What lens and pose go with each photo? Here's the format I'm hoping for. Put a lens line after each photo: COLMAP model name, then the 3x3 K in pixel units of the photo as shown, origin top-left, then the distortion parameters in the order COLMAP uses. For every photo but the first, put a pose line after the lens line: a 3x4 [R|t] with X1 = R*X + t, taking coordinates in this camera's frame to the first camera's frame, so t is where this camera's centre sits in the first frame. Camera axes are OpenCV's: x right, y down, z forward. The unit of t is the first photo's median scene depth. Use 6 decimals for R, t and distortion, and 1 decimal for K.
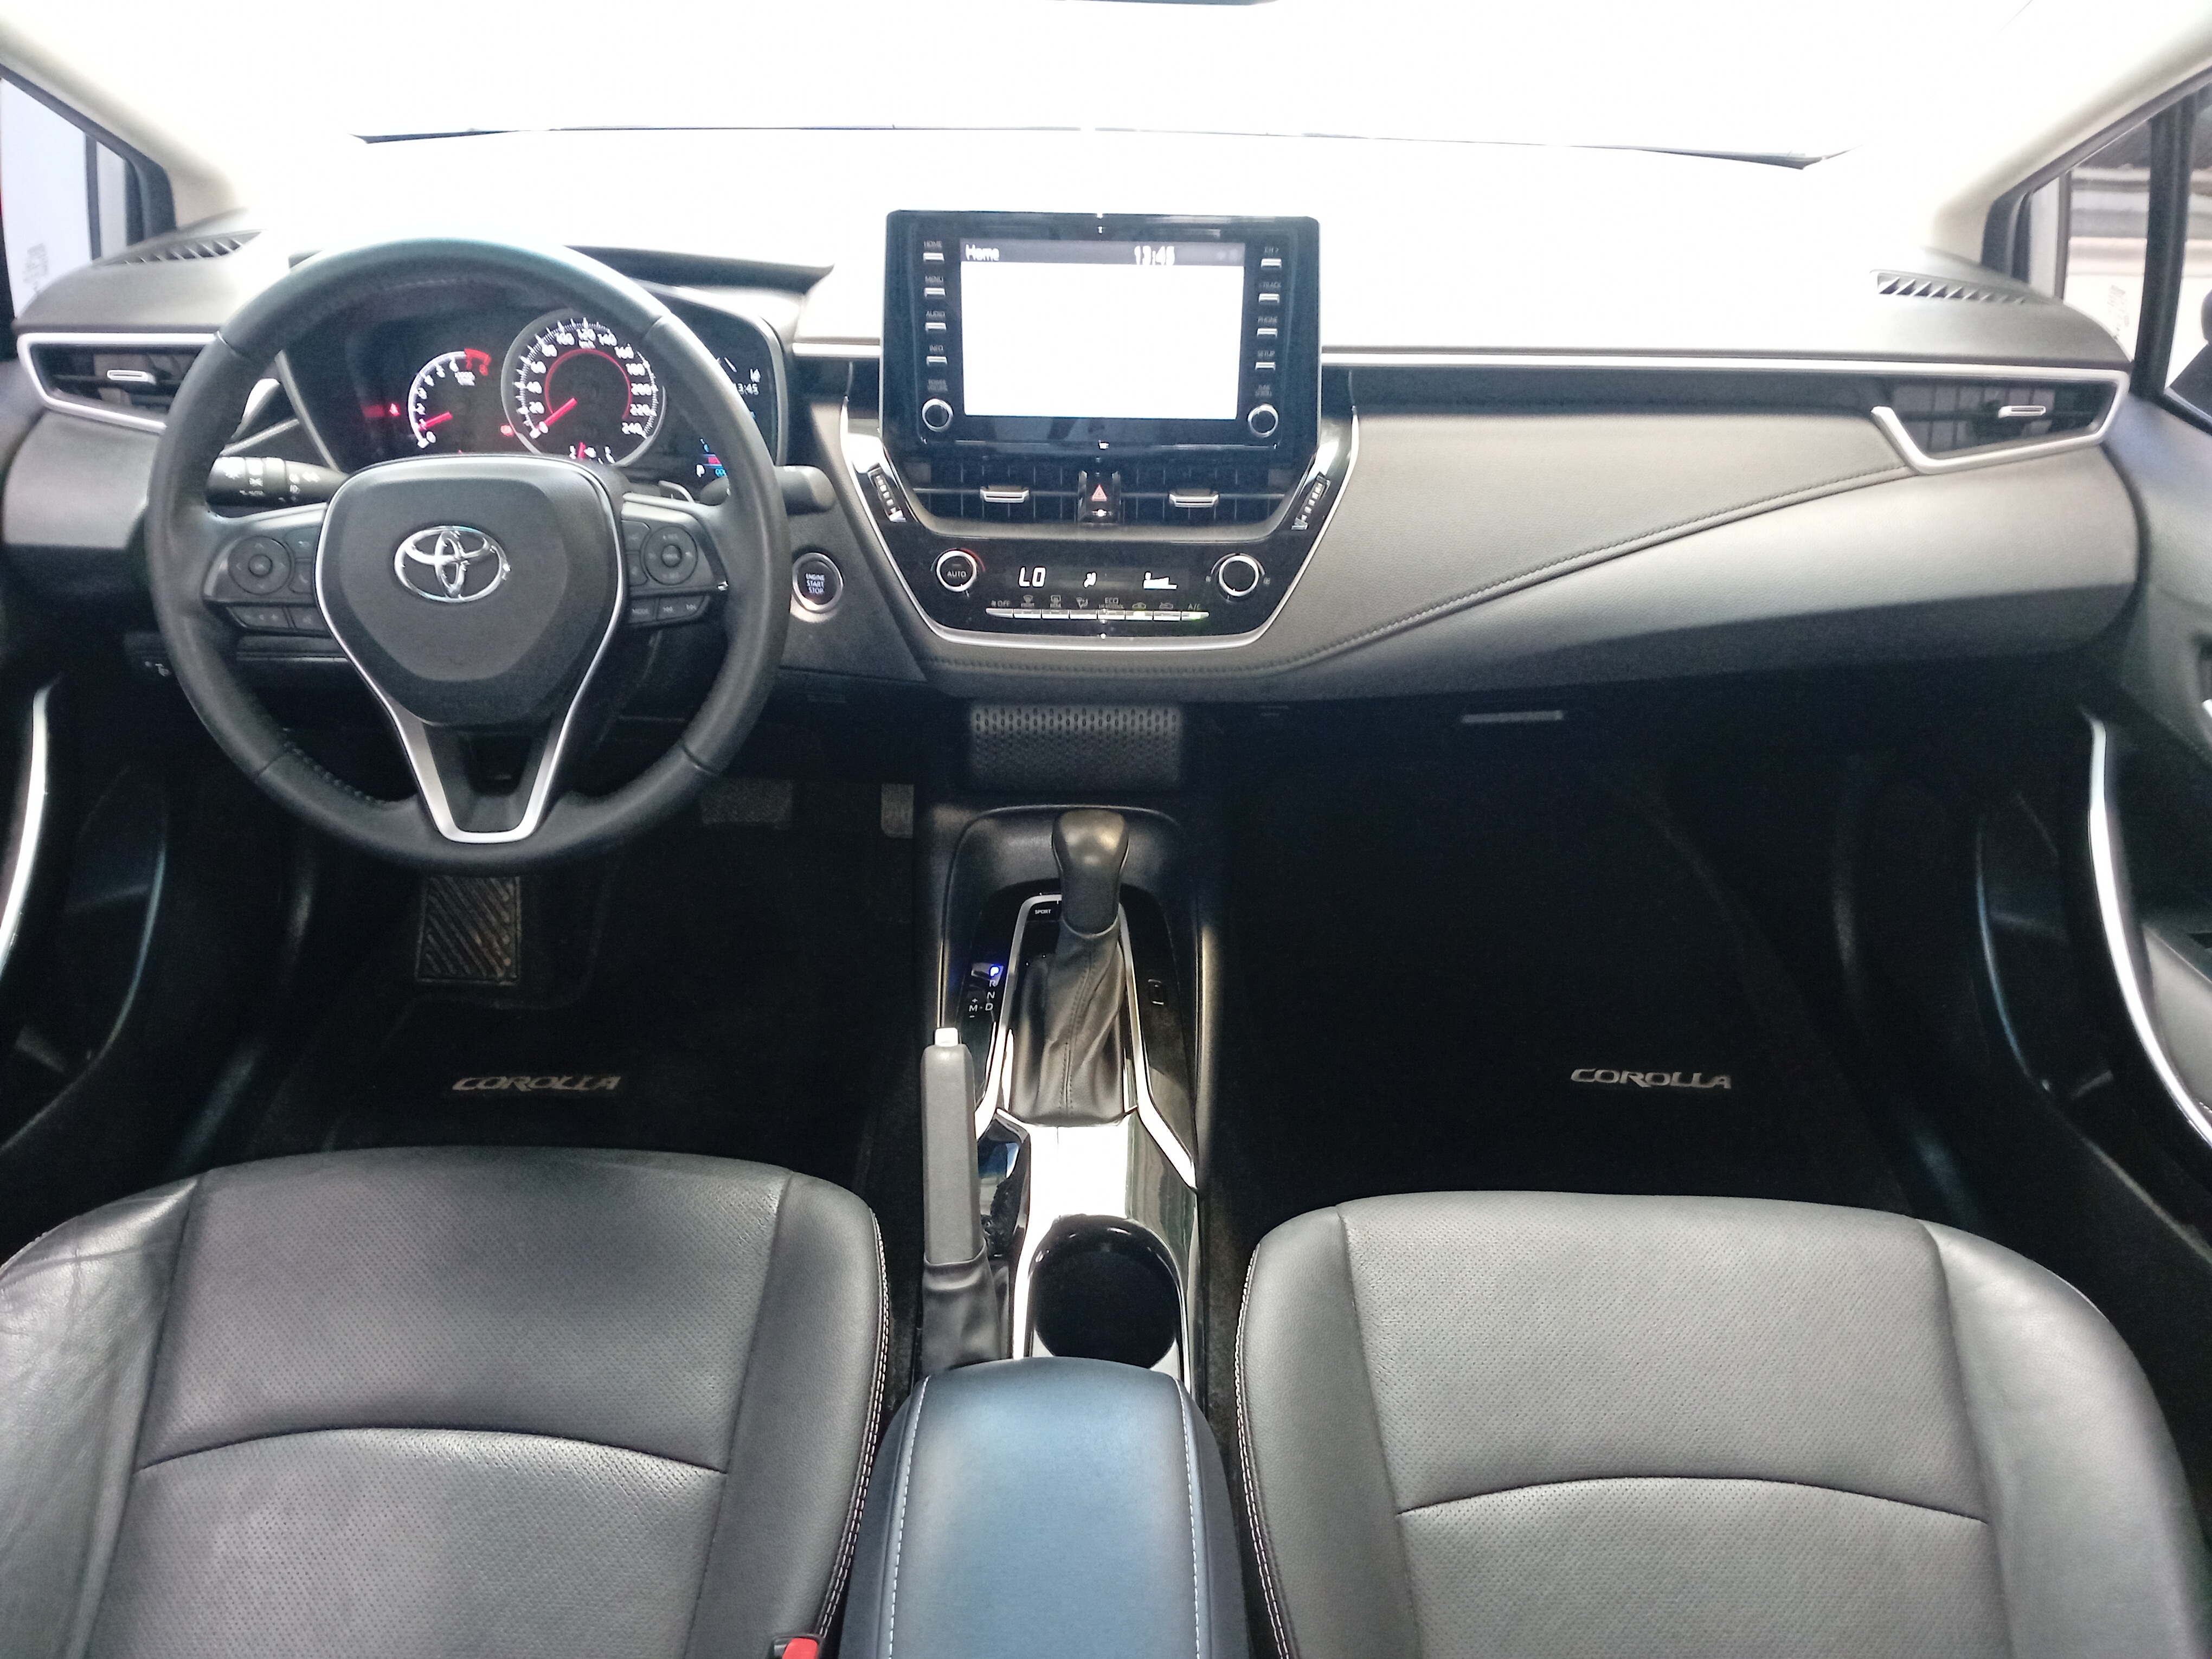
lens RADIAL K [[1699.4, 0, 1115.8], [0, 1699.4, 837.8], [0, 0, 1]] dist [0.024580, -0.068417]
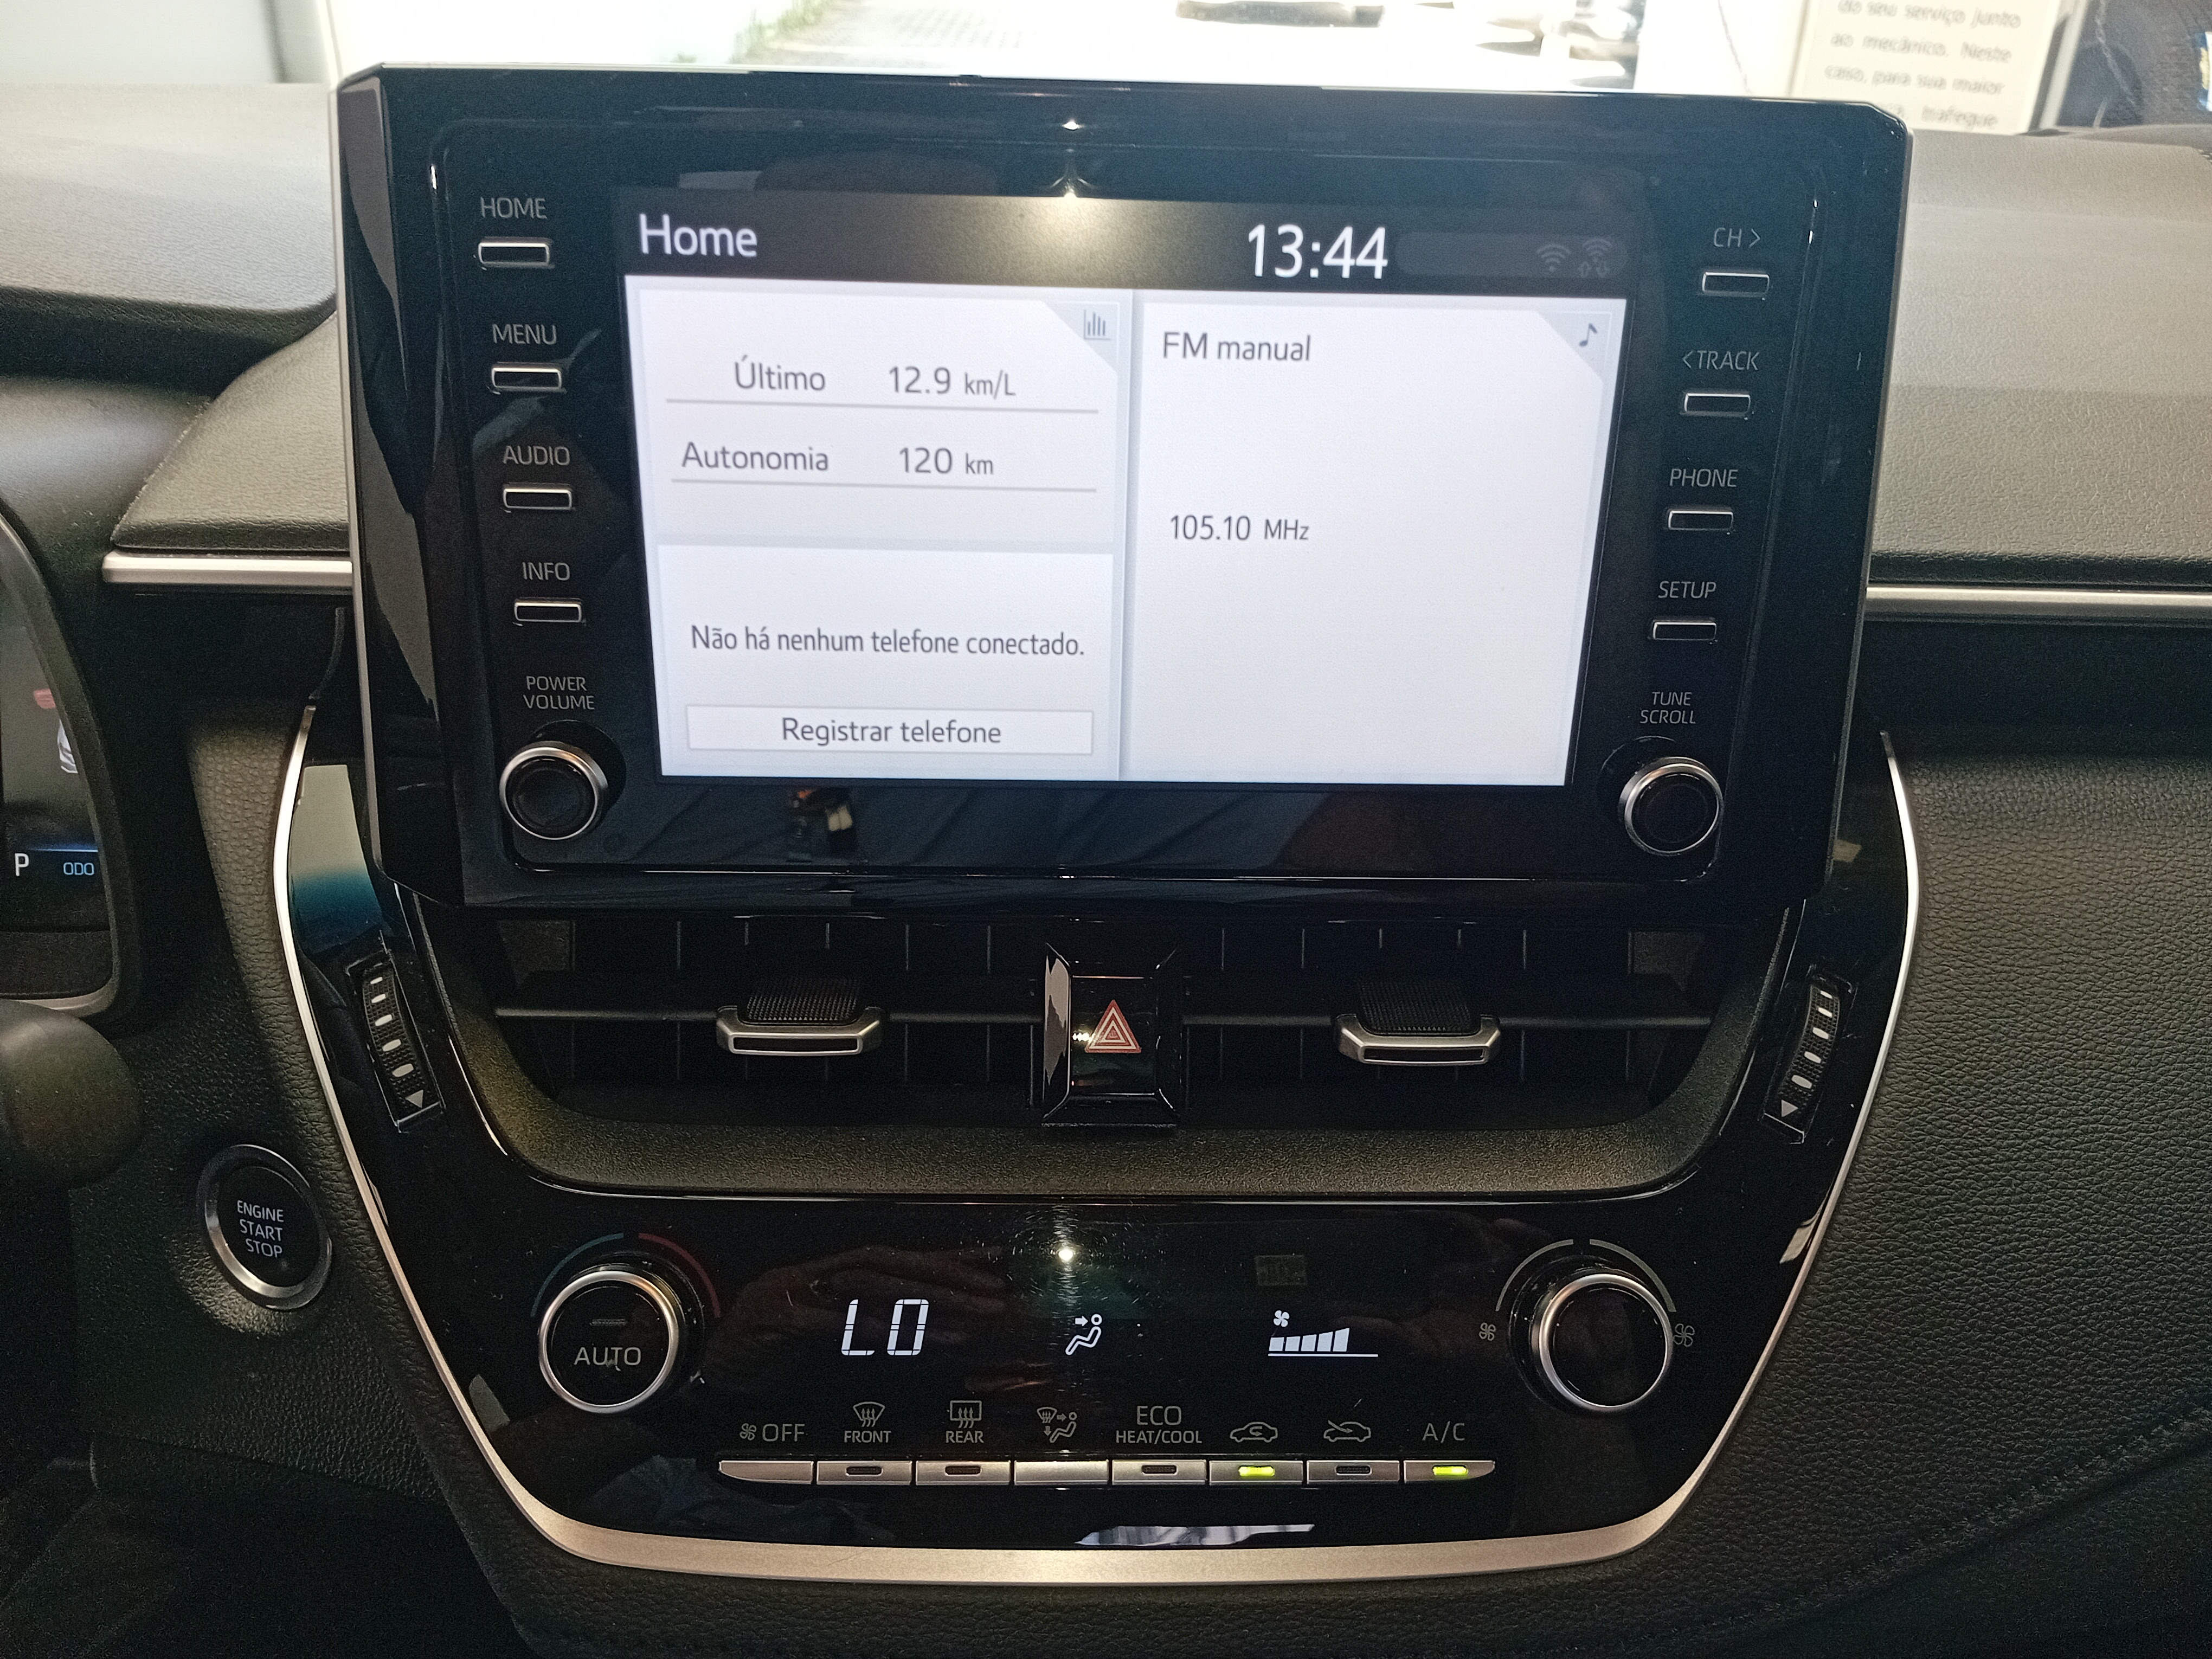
lens RADIAL K [[1699.4, 0, 1092.4], [0, 1699.4, 825.9], [0, 0, 1]] dist [0.024580, -0.068417]
pose [[0.999835, -0.008540, 0.016049, -0.016444], [0.009648, 0.997479, -0.070299, -0.209093], [-0.015409, 0.070443, 0.997397, 0.671119]]
